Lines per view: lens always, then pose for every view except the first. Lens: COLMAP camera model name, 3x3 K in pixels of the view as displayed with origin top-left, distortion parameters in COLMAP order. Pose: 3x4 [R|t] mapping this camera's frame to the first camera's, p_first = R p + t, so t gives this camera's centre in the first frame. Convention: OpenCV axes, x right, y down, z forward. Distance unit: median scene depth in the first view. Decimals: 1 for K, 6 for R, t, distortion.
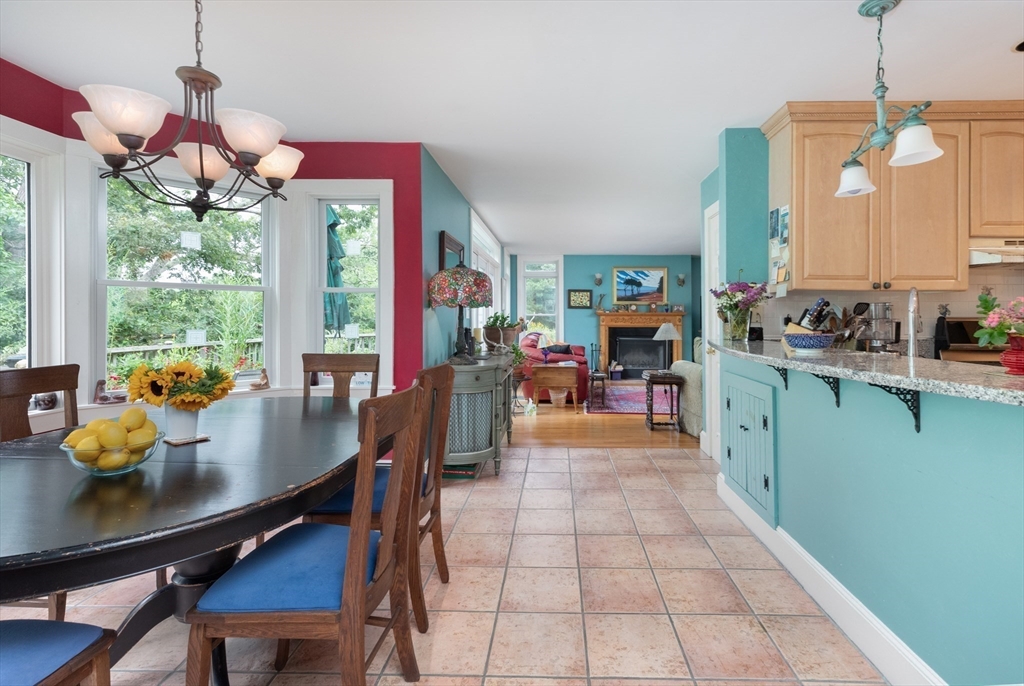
lens RADIAL K [[472.4, 0, 547.6], [0, 472.4, 317.5], [0, 0, 1]] dist [0.007850, -0.002207]
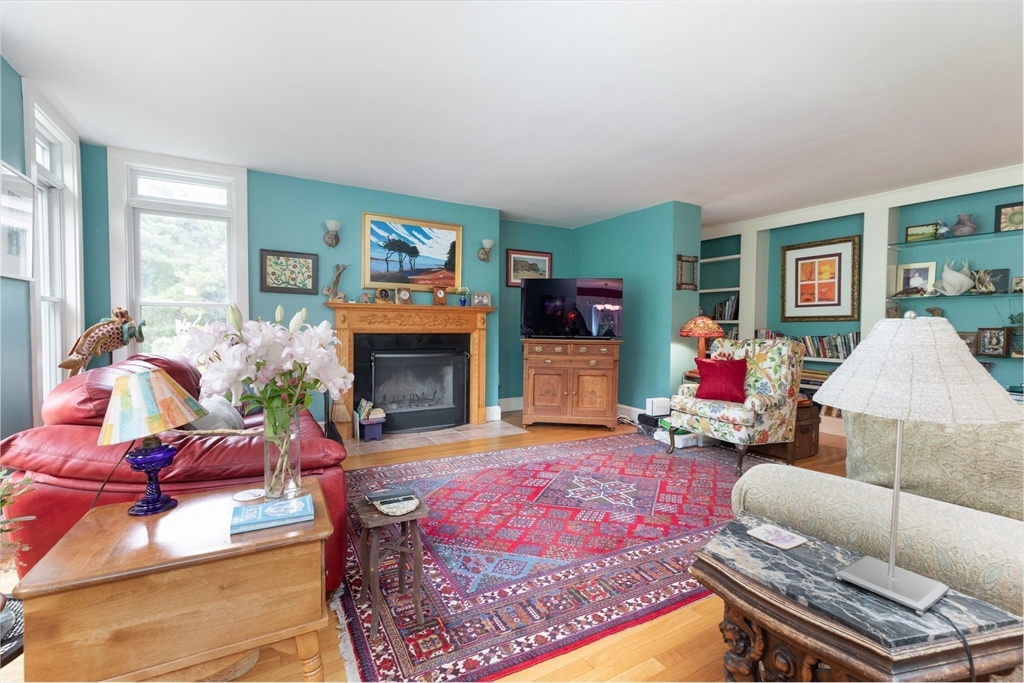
lens RADIAL K [[472.4, 0, 512.8], [0, 472.4, 327.2], [0, 0, 1]] dist [0.007850, -0.002207]
pose [[0.852438, 0.004719, 0.522806, 0.058491], [-0.013565, 0.999822, 0.013094, 0.027080], [-0.522652, -0.018254, 0.852351, 2.324234]]
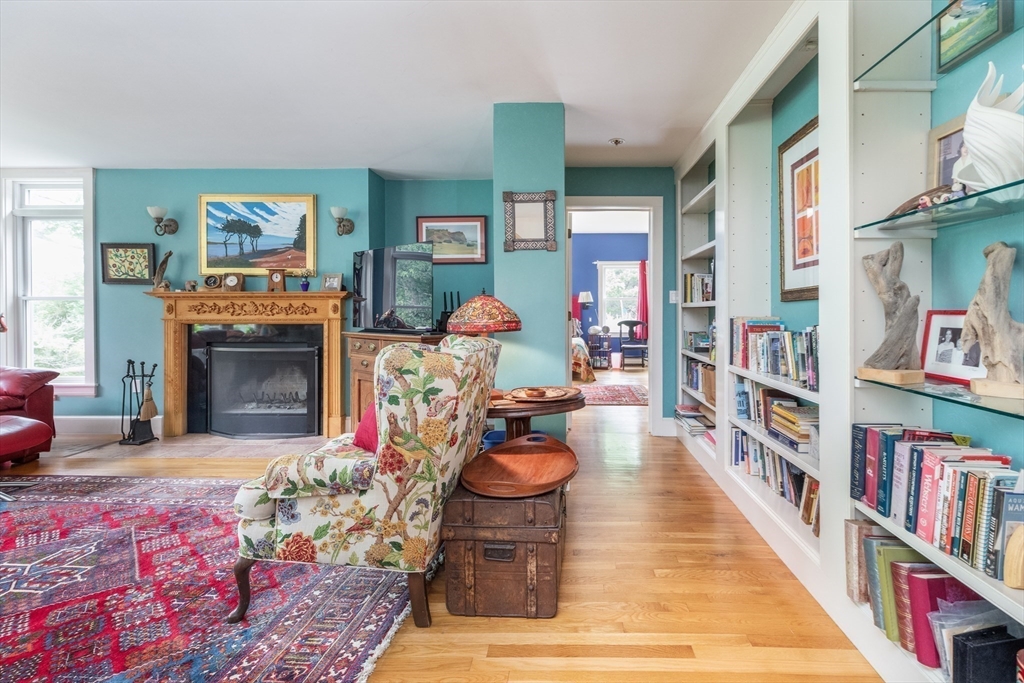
lens RADIAL K [[472.4, 0, 611.0], [0, 472.4, 309.0], [0, 0, 1]] dist [0.007850, -0.002207]
pose [[0.999995, -0.002877, -0.001634, 2.584081], [0.002879, 0.999995, 0.001440, 0.030337], [0.001630, -0.001445, 0.999998, 2.531847]]
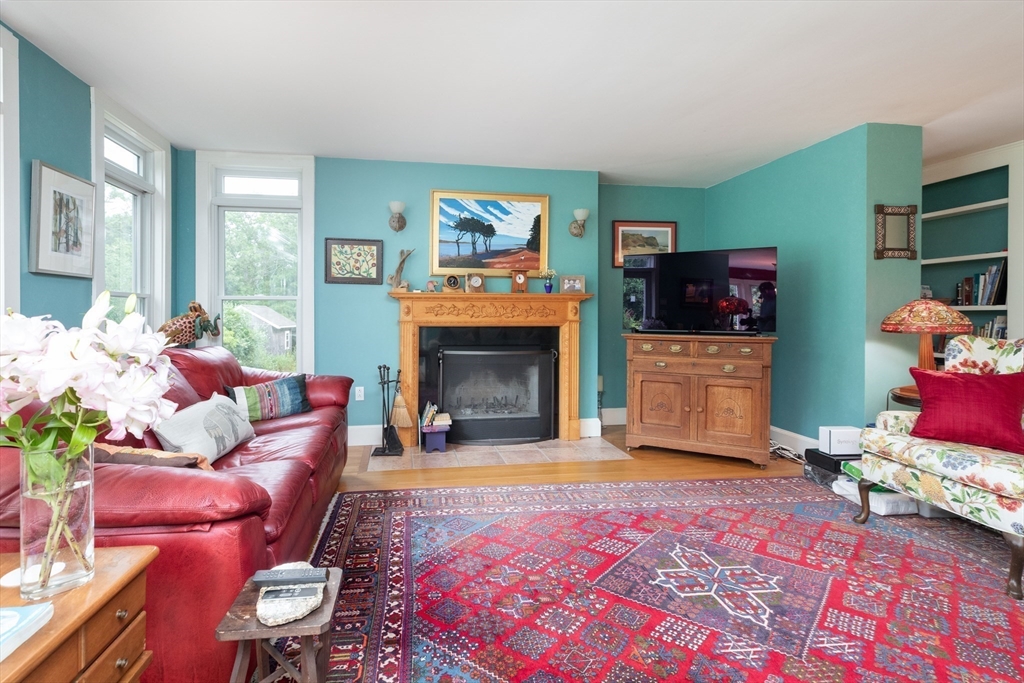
lens RADIAL K [[472.4, 0, 480.2], [0, 472.4, 311.9], [0, 0, 1]] dist [0.007850, -0.002207]
pose [[0.987321, 0.001340, 0.158729, 0.540404], [-0.001721, 0.999996, 0.002264, 0.029072], [-0.158726, -0.002508, 0.987320, 2.637652]]
